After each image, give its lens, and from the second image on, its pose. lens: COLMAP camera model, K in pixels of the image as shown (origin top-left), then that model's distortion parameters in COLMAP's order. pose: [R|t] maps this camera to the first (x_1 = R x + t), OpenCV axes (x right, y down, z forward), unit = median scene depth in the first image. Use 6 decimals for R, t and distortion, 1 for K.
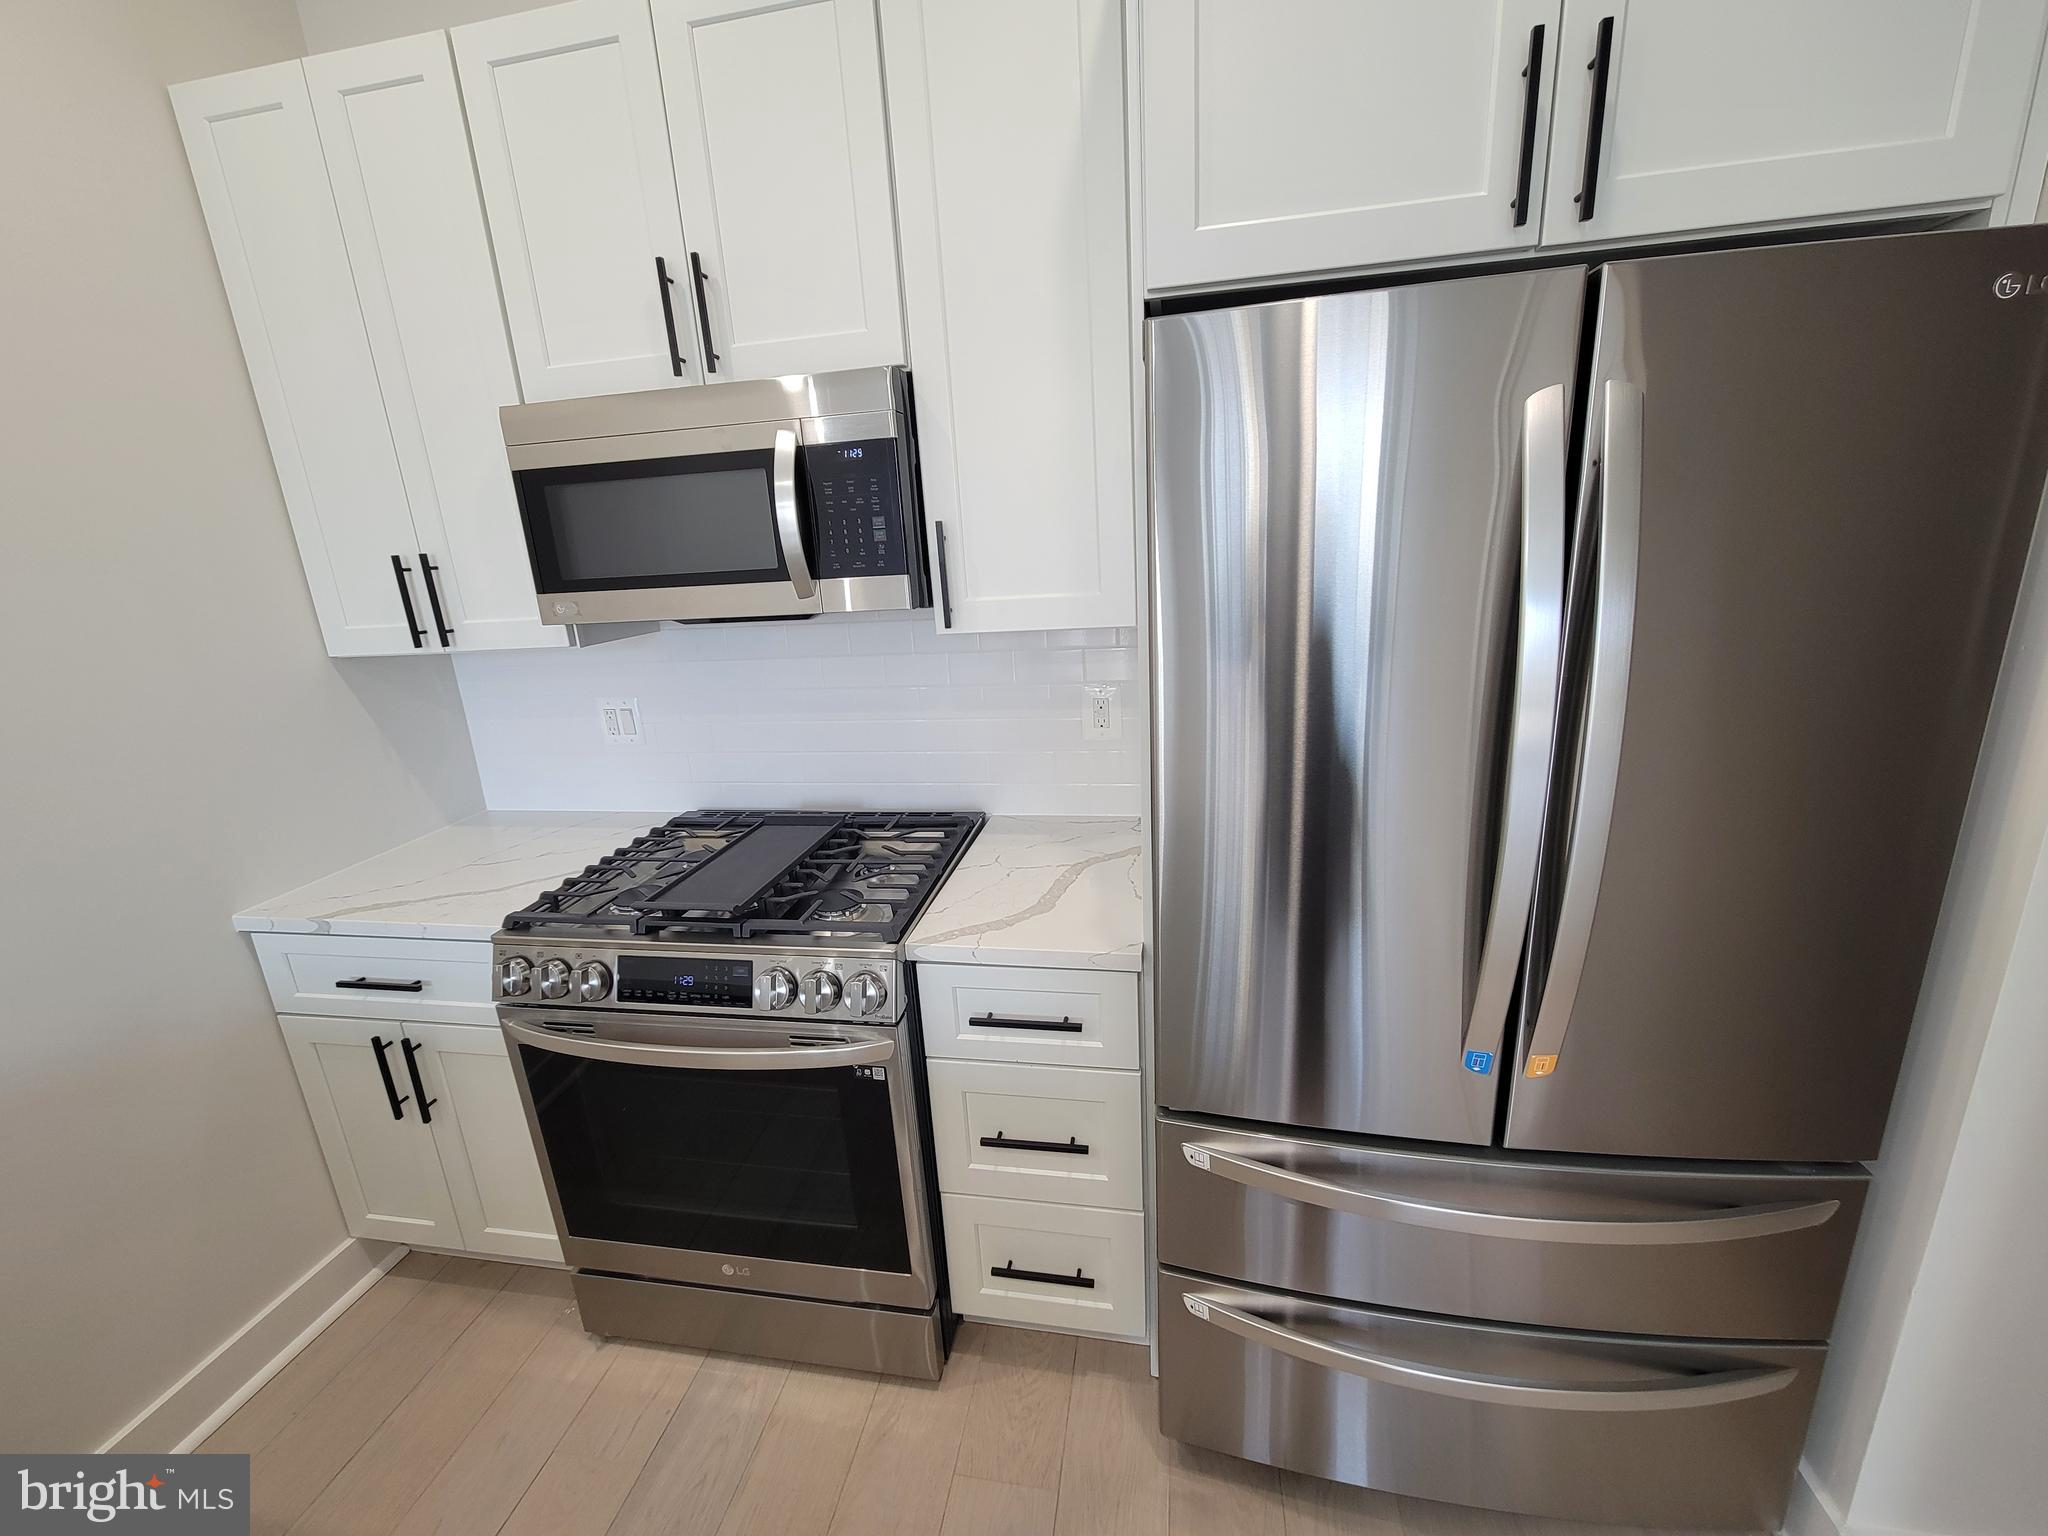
lens RADIAL K [[827.9, 0, 1024.0], [0, 827.9, 768.0], [0, 0, 1]] dist [0.001637, 0.000367]
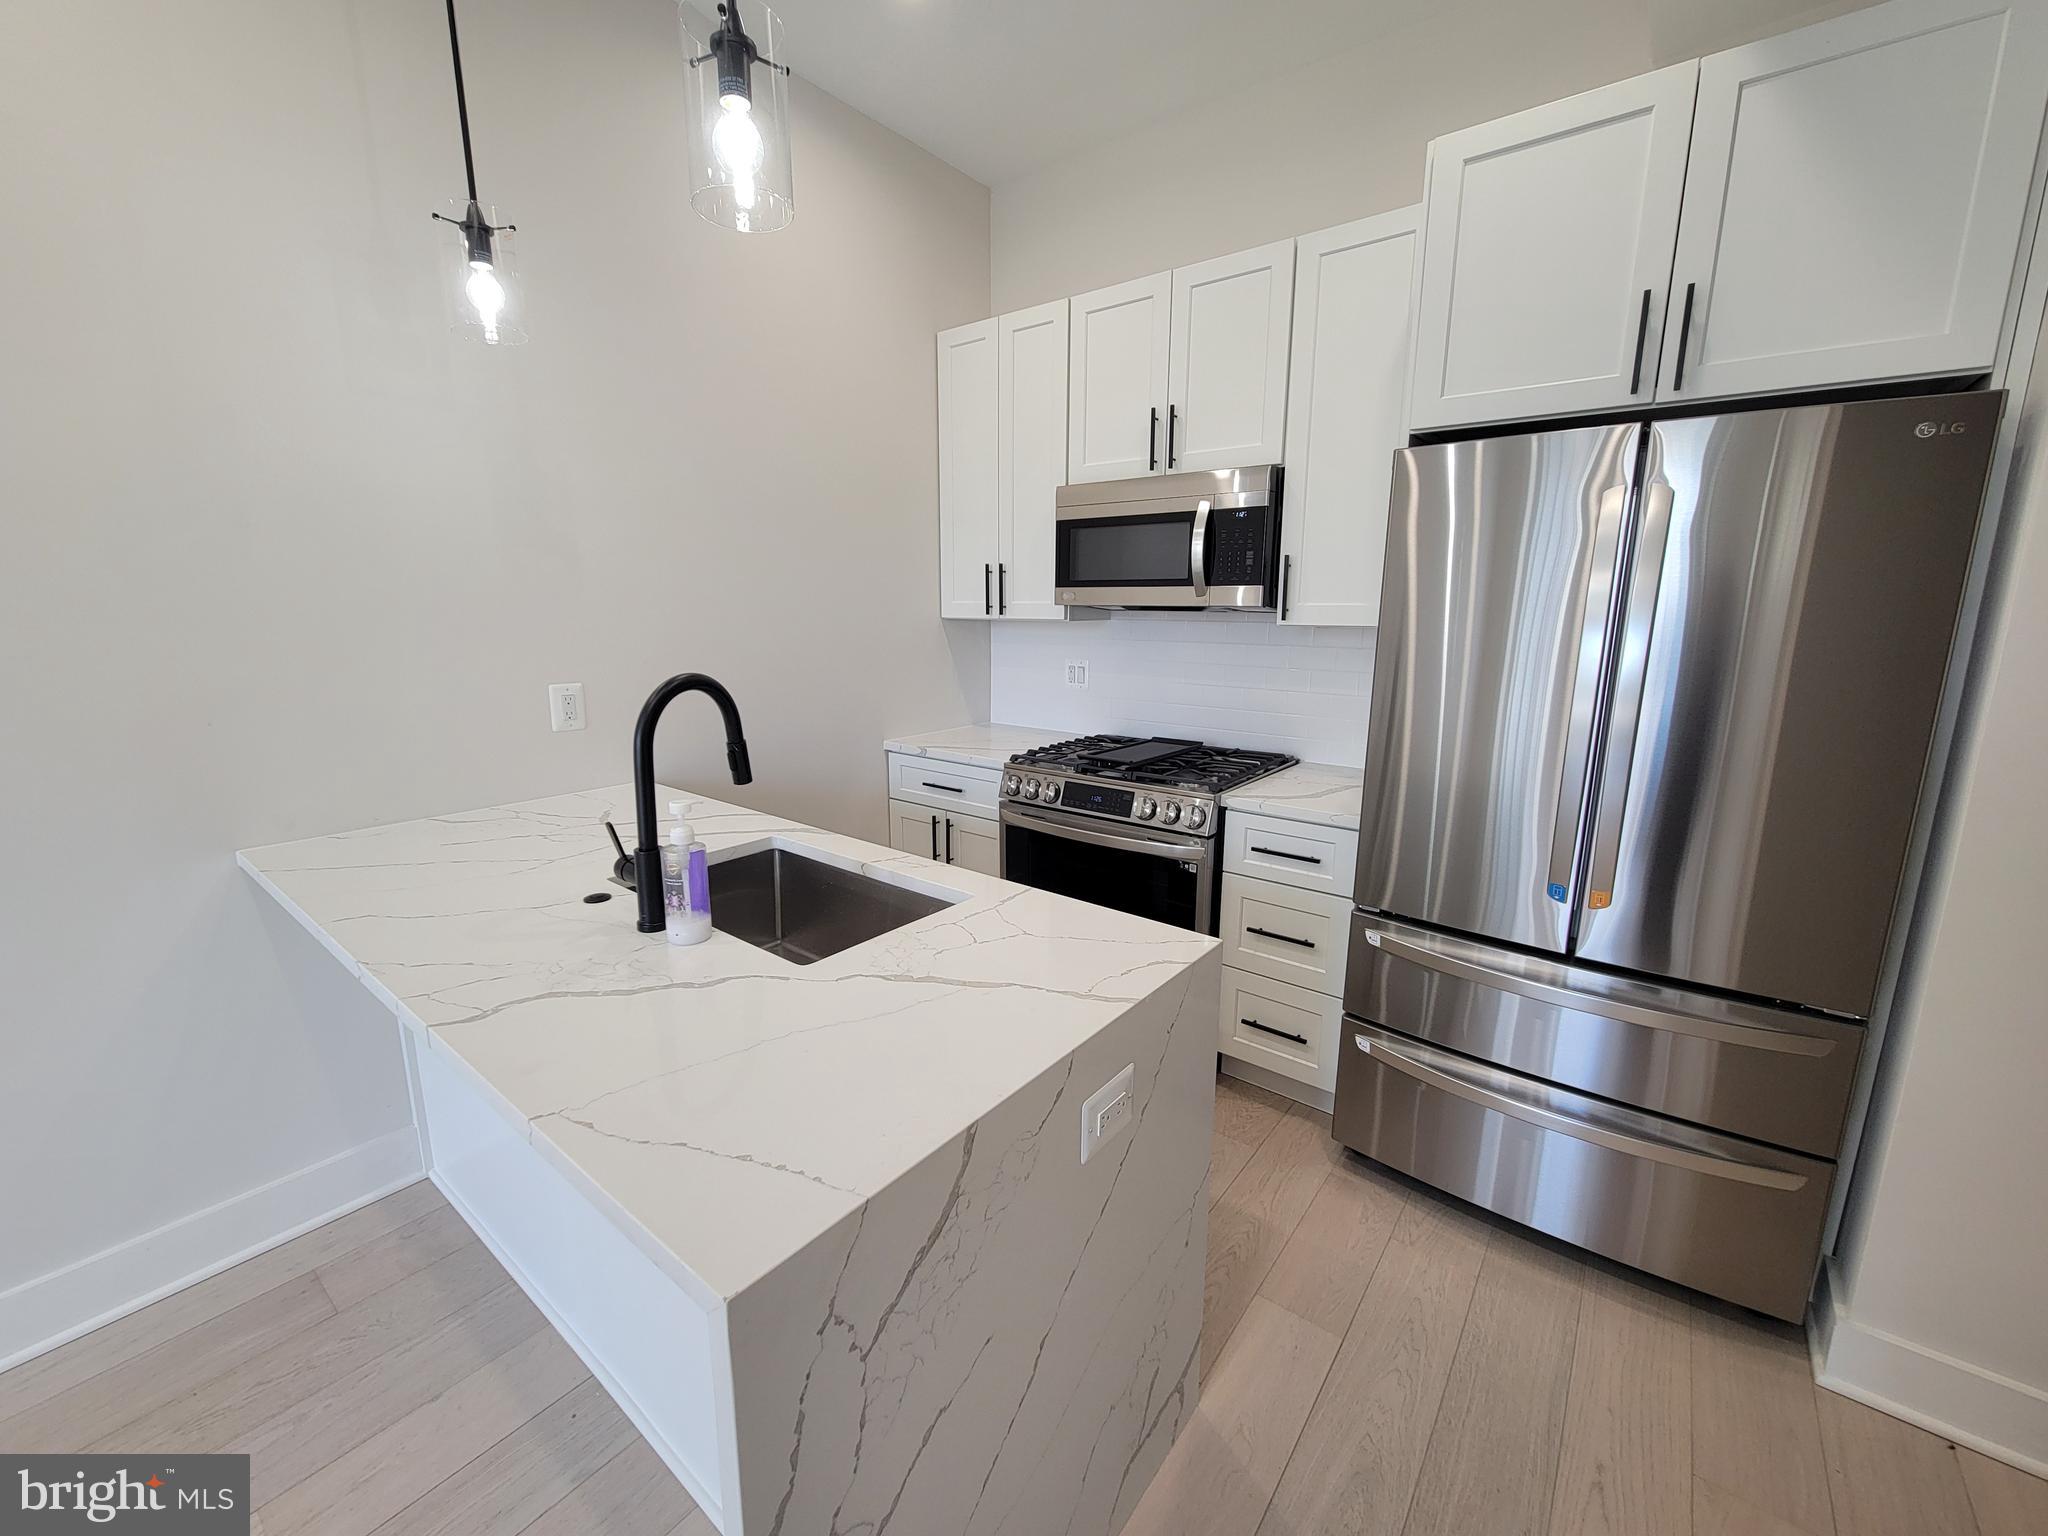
lens RADIAL K [[827.9, 0, 1024.0], [0, 827.9, 768.0], [0, 0, 1]] dist [0.001637, 0.000367]
pose [[0.885611, 0.151046, -0.439180, 0.221293], [-0.177498, 0.983927, -0.019529, 0.243849], [0.429171, 0.095249, 0.898187, -0.665115]]
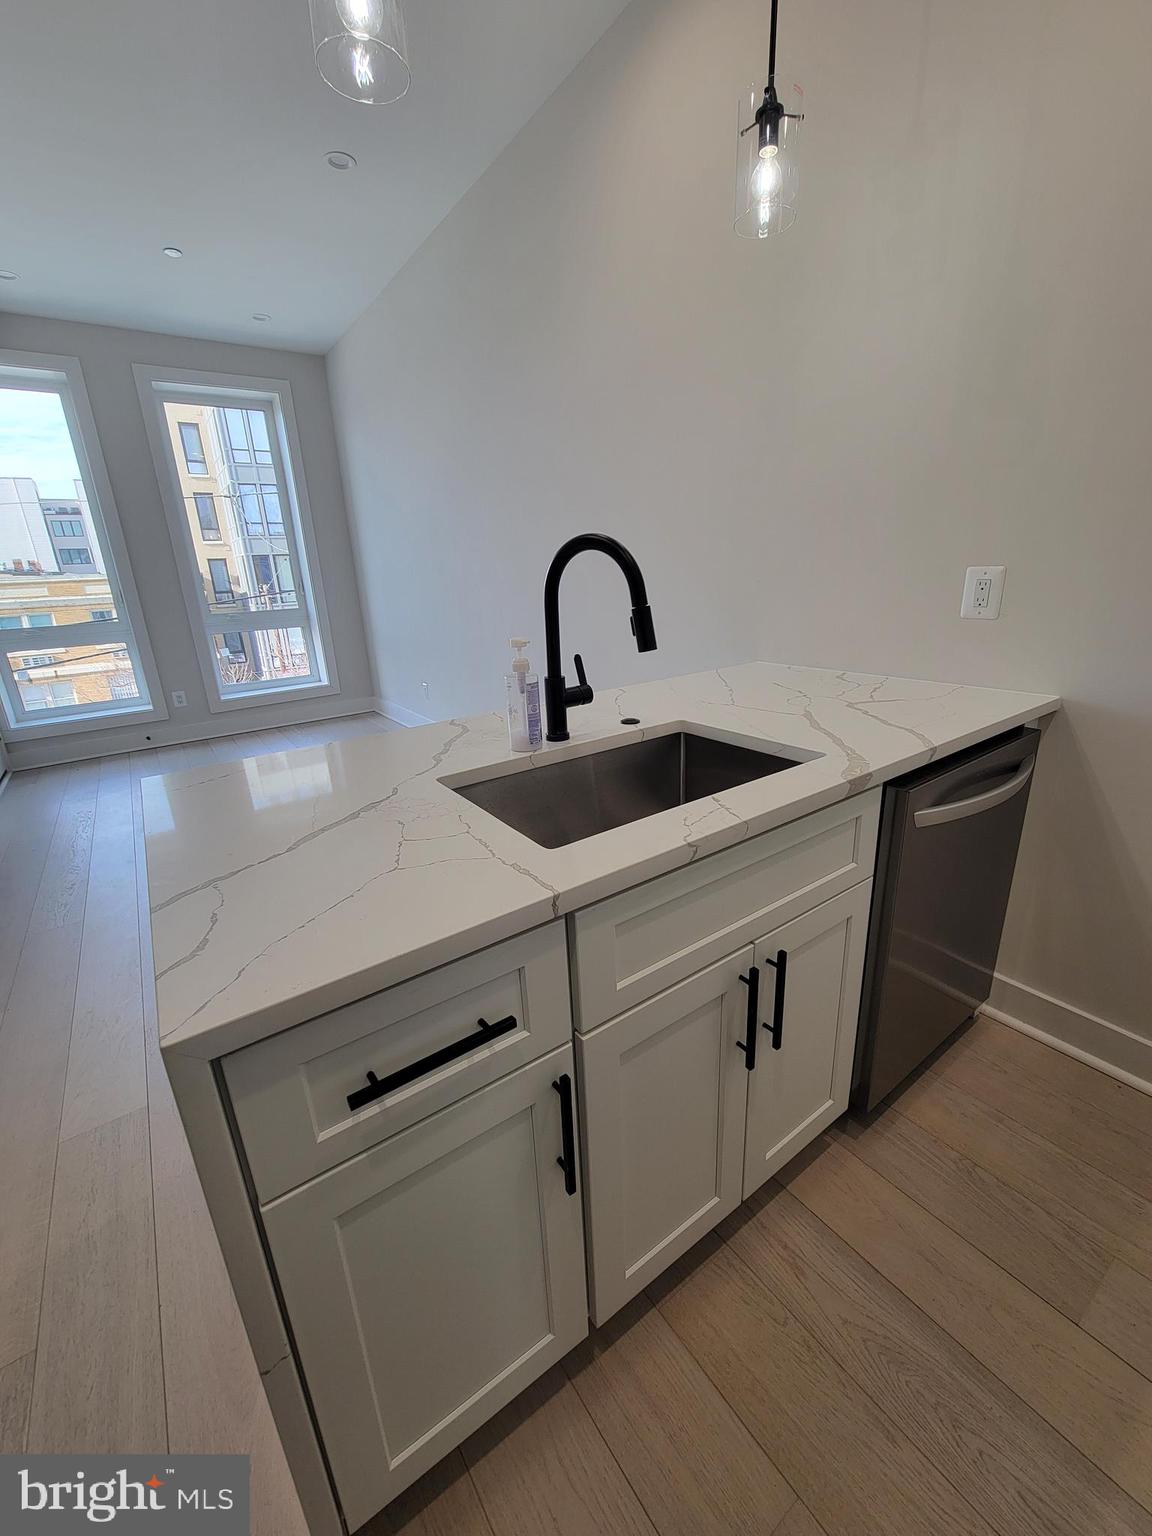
lens RADIAL K [[620.9, 0, 576.0], [0, 620.9, 768.0], [0, 0, 1]] dist [0.001637, 0.000367]
pose [[-0.696641, 0.303482, -0.650069, 0.060106], [-0.107415, 0.851785, 0.512762, 0.032437], [0.709333, 0.427038, -0.560790, 0.587897]]
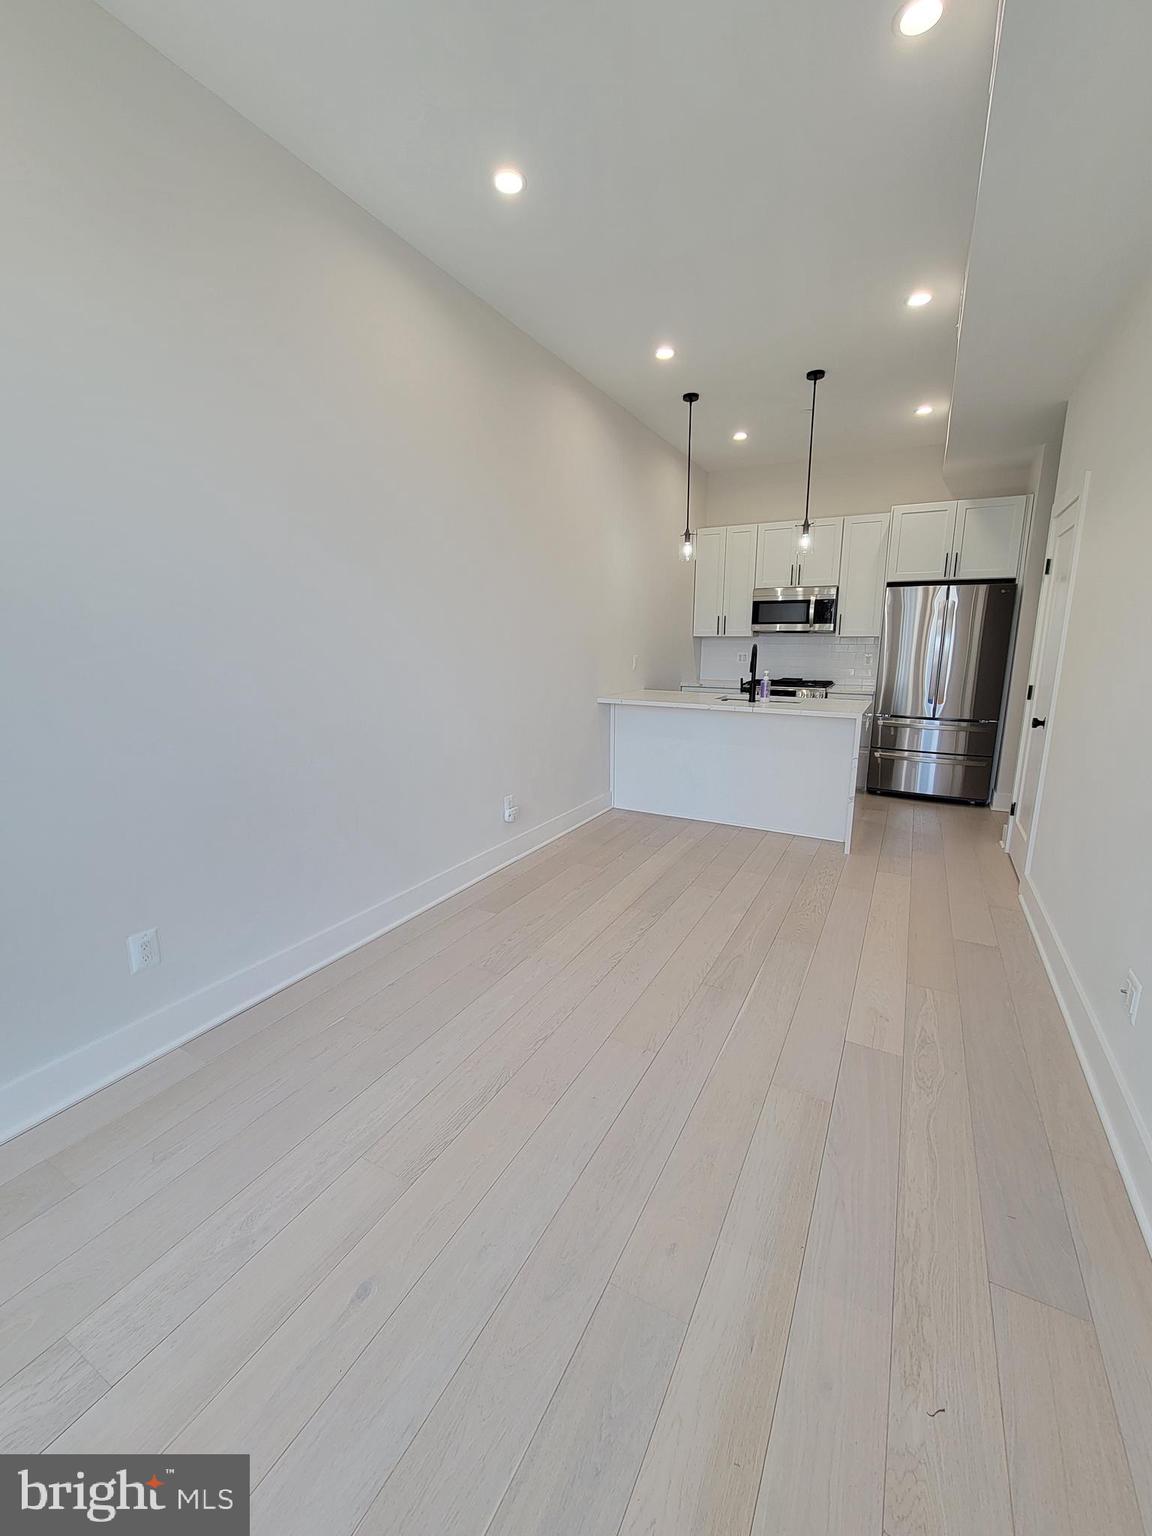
lens RADIAL K [[620.9, 0, 576.0], [0, 620.9, 768.0], [0, 0, 1]] dist [0.001637, 0.000367]
pose [[0.949405, 0.121641, -0.289542, -0.434927], [-0.137049, 0.989999, -0.033469, 1.024857], [0.282575, 0.071457, 0.956580, -3.161128]]
